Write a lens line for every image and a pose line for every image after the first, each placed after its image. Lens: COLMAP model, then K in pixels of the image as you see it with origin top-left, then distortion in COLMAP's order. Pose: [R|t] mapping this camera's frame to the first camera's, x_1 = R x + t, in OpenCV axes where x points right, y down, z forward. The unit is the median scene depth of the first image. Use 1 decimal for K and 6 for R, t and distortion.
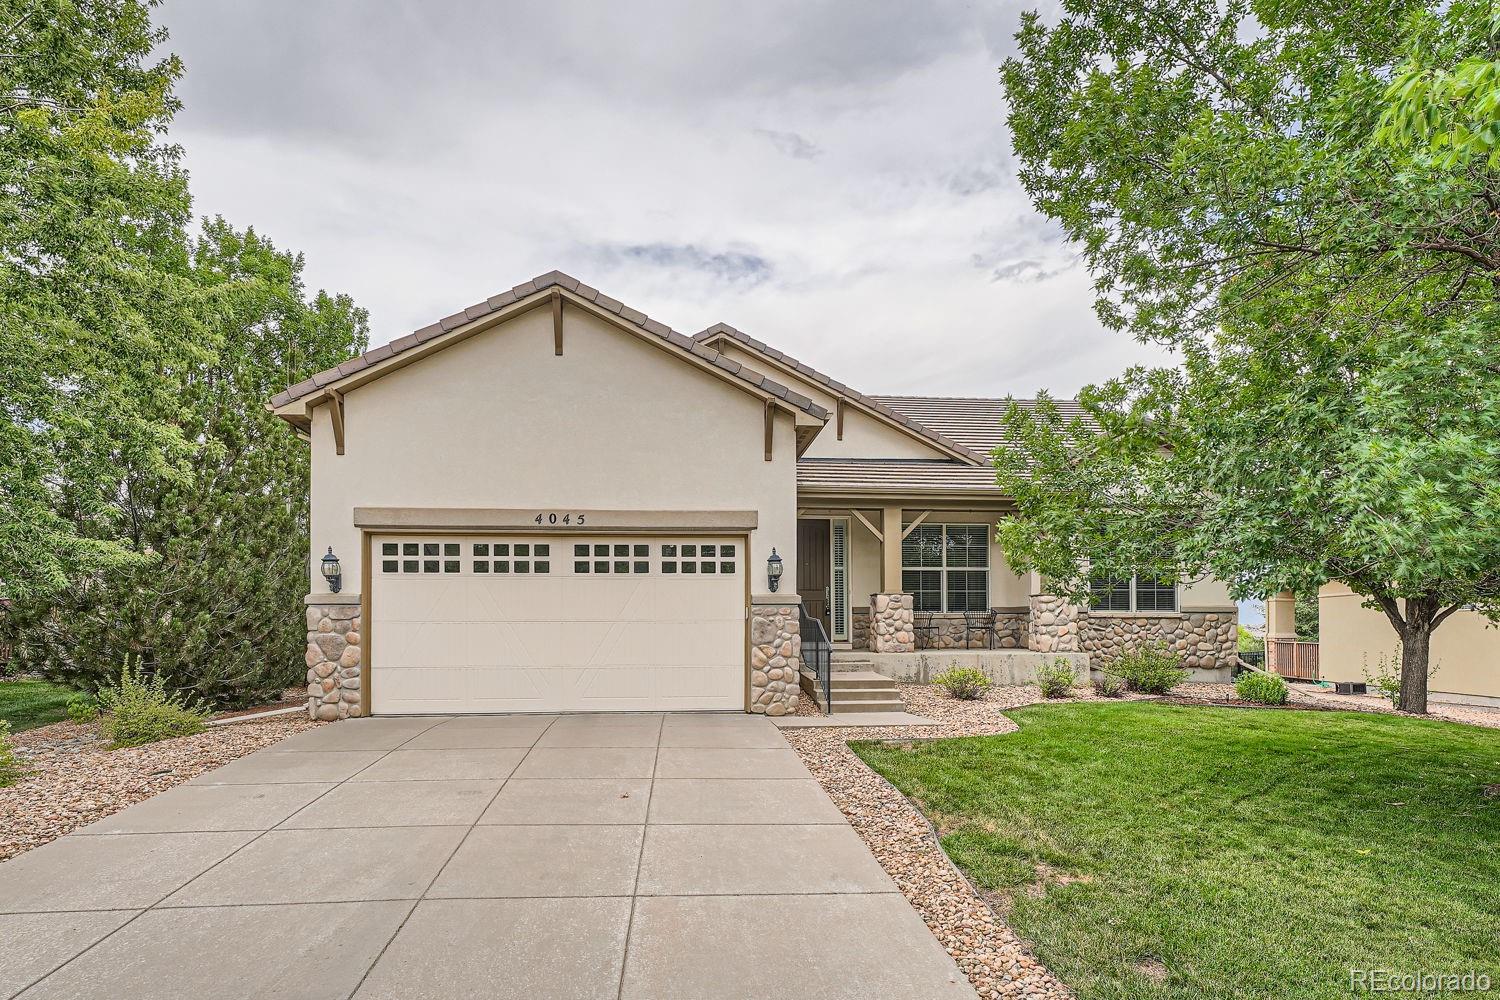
lens RADIAL K [[710.3, 0, 752.0], [0, 710.3, 508.6], [0, 0, 1]] dist [0.005114, -0.000959]
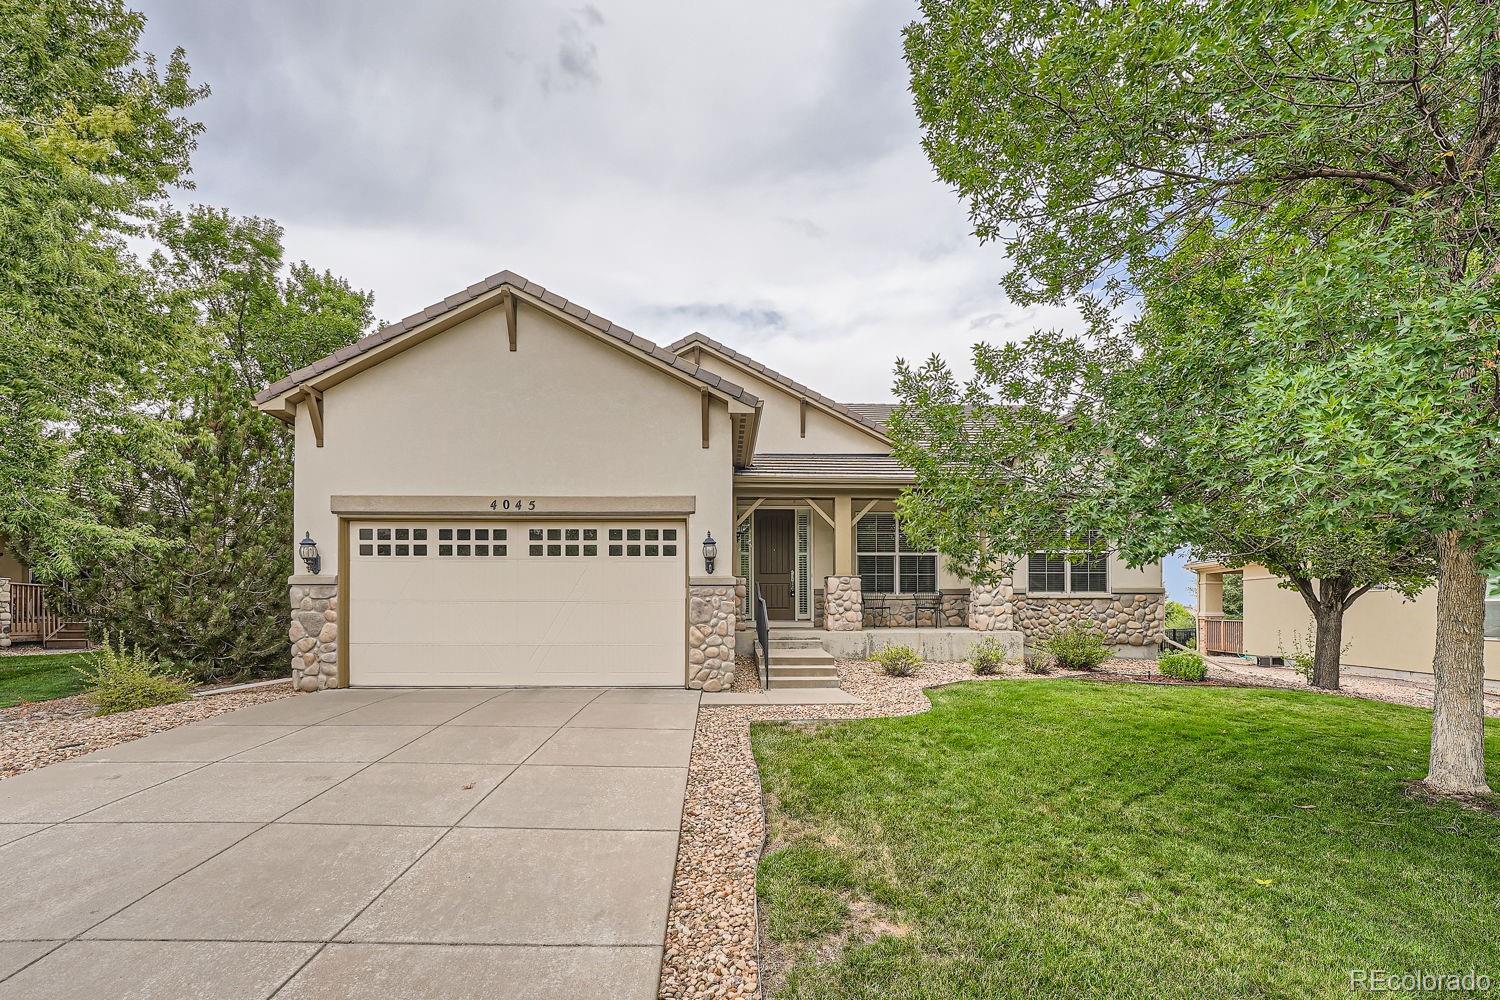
lens RADIAL K [[607.4, 0, 741.6], [0, 607.4, 507.8], [0, 0, 1]] dist [-0.016086, 0.000740]
pose [[0.999654, -0.002666, -0.026175, 0.091666], [0.002745, 0.999992, 0.002976, 0.016613], [0.026166, -0.003047, 0.999653, 0.099708]]
